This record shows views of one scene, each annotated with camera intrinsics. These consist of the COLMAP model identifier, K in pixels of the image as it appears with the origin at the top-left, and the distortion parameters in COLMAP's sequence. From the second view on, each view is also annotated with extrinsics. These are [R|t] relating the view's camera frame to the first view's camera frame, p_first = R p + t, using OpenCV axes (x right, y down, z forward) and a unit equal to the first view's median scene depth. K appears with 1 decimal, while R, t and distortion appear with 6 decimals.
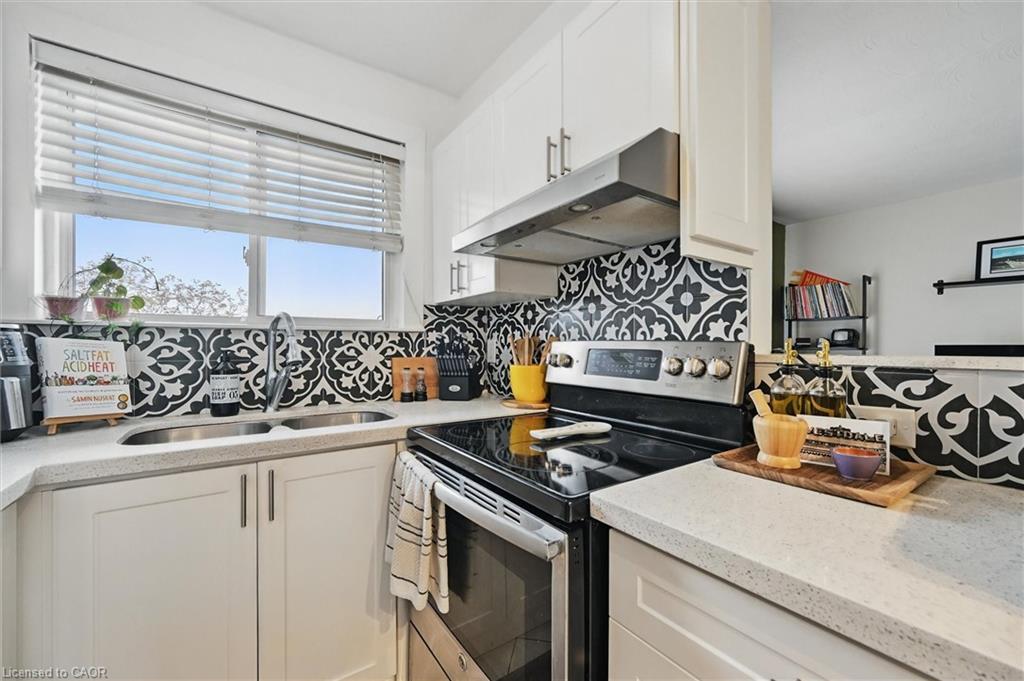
lens RADIAL K [[411.8, 0, 522.3], [0, 411.8, 347.3], [0, 0, 1]] dist [-0.007889, 0.000039]
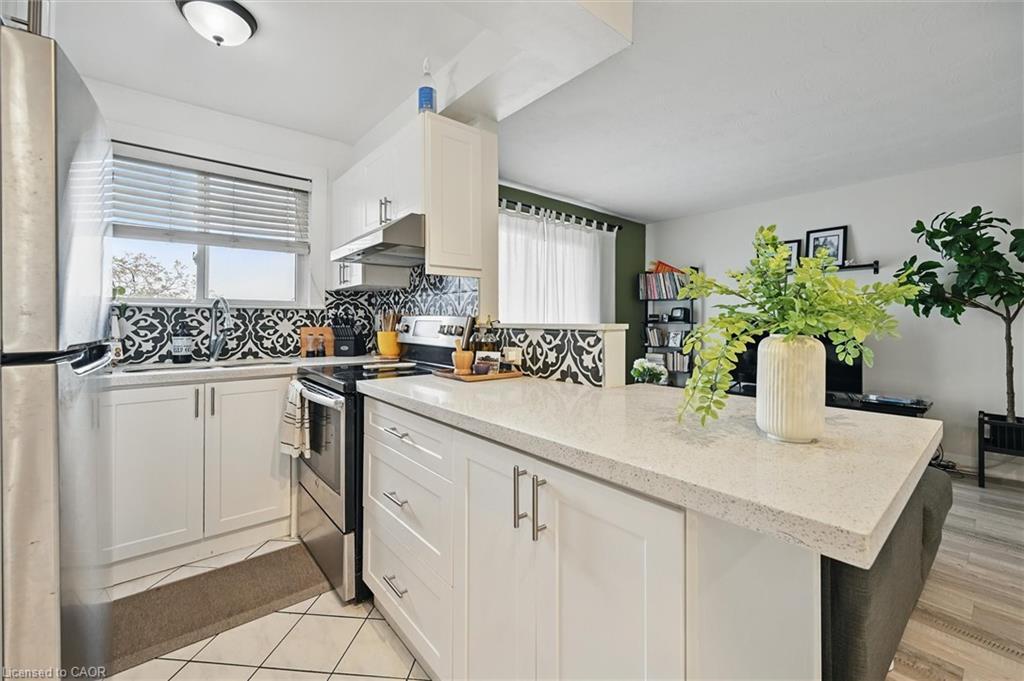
lens RADIAL K [[411.8, 0, 514.3], [0, 411.8, 320.3], [0, 0, 1]] dist [-0.007889, 0.000039]
pose [[0.996684, 0.001666, 0.081357, 0.404917], [-0.001174, 0.999981, -0.006095, 0.010786], [-0.081366, 0.005979, 0.996666, -0.651714]]
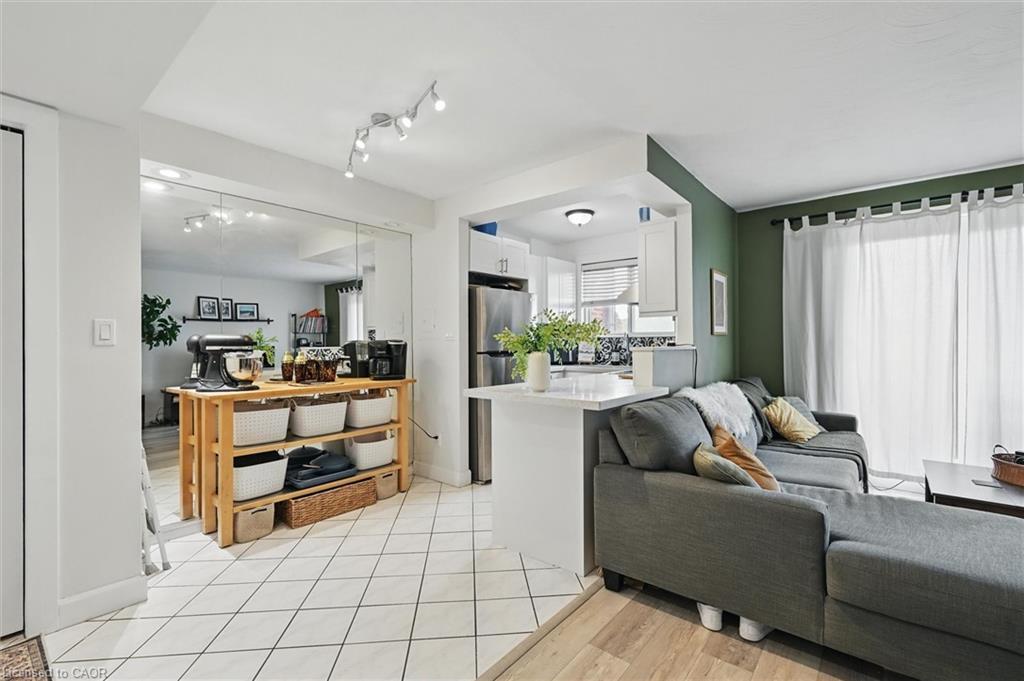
lens RADIAL K [[454.9, 0, 514.4], [0, 454.9, 341.3], [0, 0, 1]] dist [-0.002222, 0.000970]
pose [[0.271055, -0.005688, -0.962547, 2.388010], [-0.001621, 0.999978, -0.006366, 0.004809], [0.962563, 0.003286, 0.271039, -0.681866]]
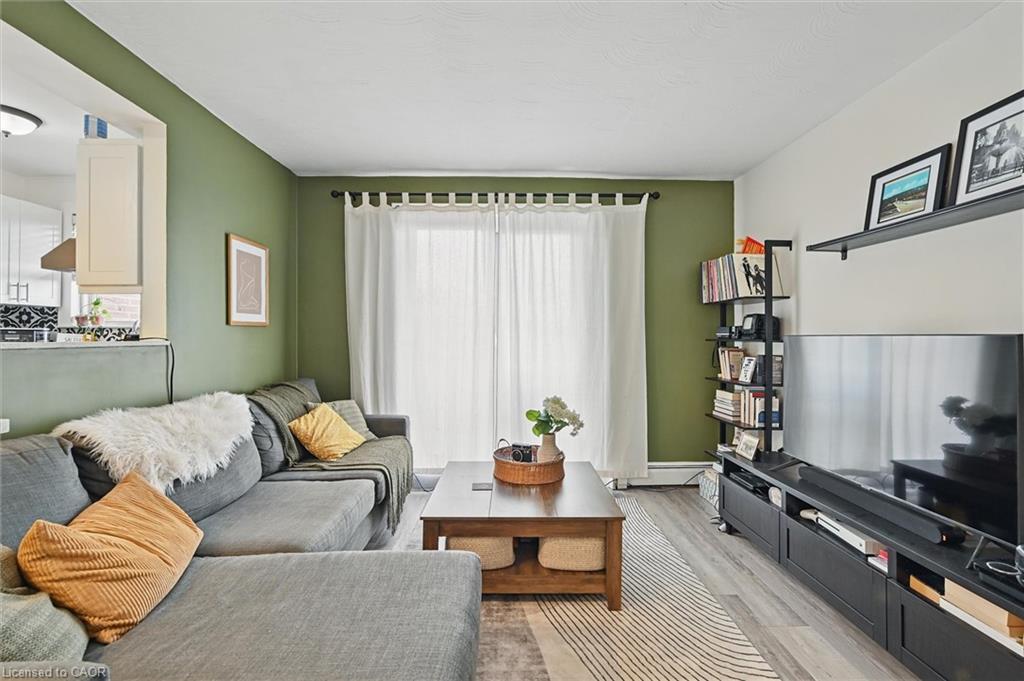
lens RADIAL K [[454.9, 0, 512.1], [0, 454.9, 330.5], [0, 0, 1]] dist [-0.002222, 0.000970]
pose [[0.824866, -0.008057, -0.565270, 2.227472], [-0.003321, 0.999812, -0.019097, 0.003887], [0.565318, 0.017630, 0.824685, 0.187625]]
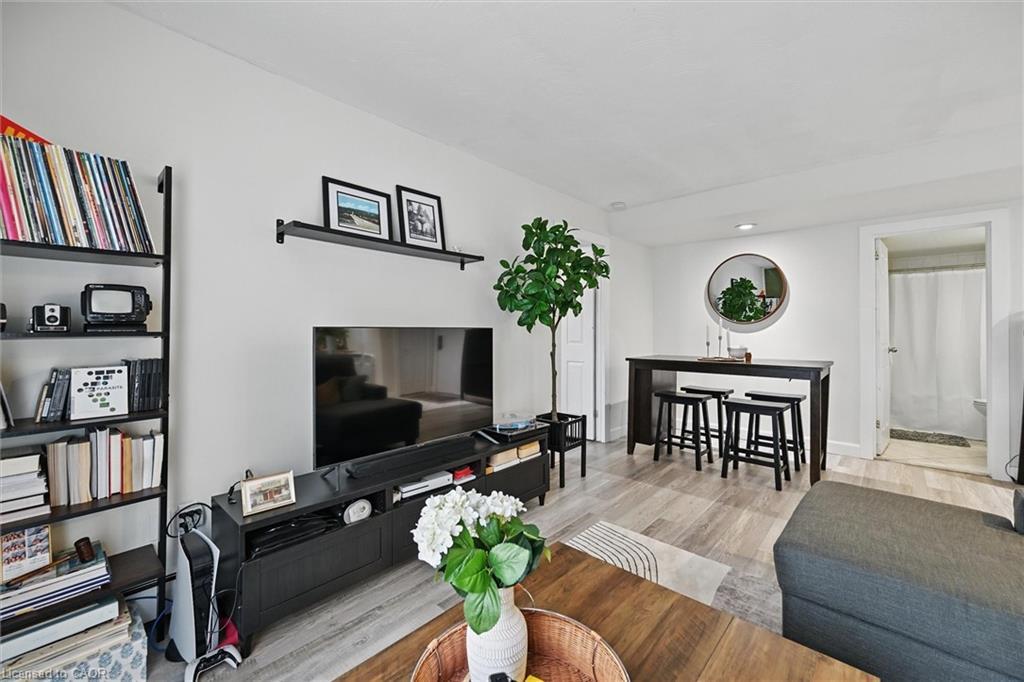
lens RADIAL K [[411.8, 0, 516.1], [0, 411.8, 324.3], [0, 0, 1]] dist [-0.007889, 0.000039]
pose [[-0.212580, 0.010656, 0.977086, 0.806493], [0.003489, 0.999942, -0.010147, -0.005600], [-0.977137, 0.001252, -0.212605, 1.760175]]
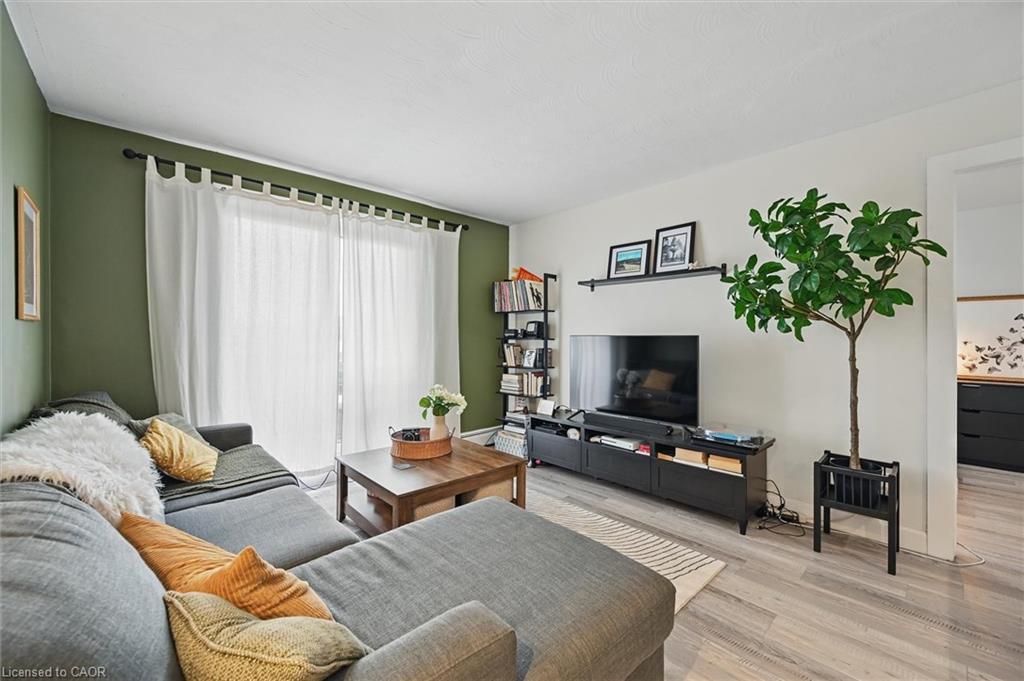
lens RADIAL K [[411.8, 0, 517.8], [0, 411.8, 336.4], [0, 0, 1]] dist [-0.007889, 0.000039]
pose [[0.990854, 0.000329, 0.134937, 1.483405], [0.000509, 0.999981, -0.006175, 0.006887], [-0.134936, 0.006187, 0.990835, -0.250059]]
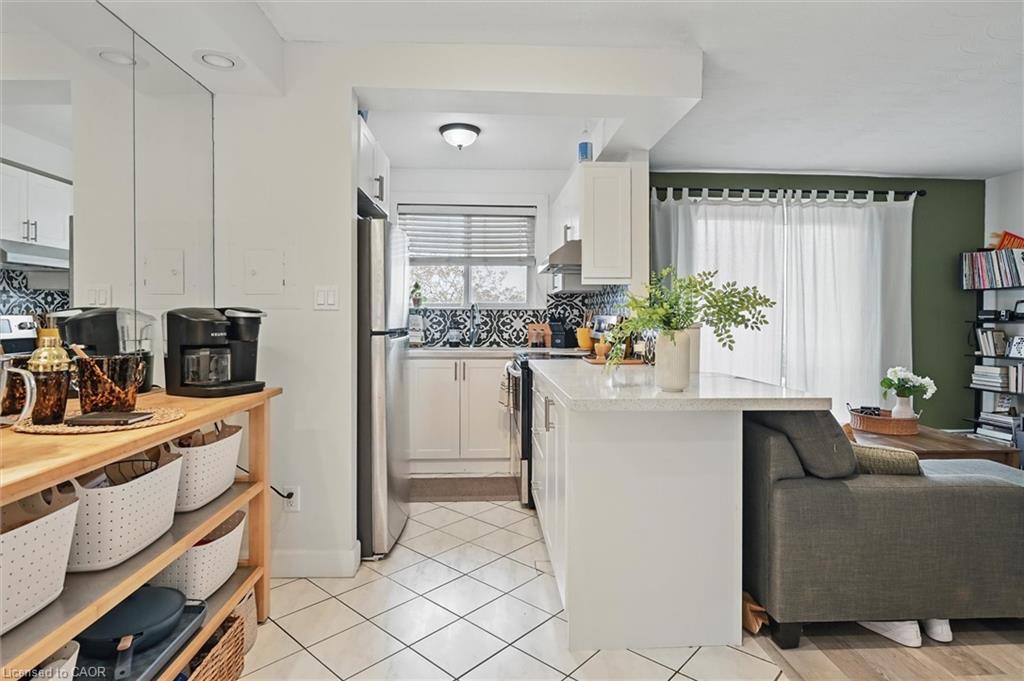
lens RADIAL K [[555.3, 0, 523.8], [0, 555.3, 319.9], [0, 0, 1]] dist [0.005217, -0.000663]
pose [[0.851991, 0.005228, -0.523530, 1.234707], [-0.005863, 0.999983, 0.000445, 0.007827], [0.523523, 0.002691, 0.852007, -1.448312]]
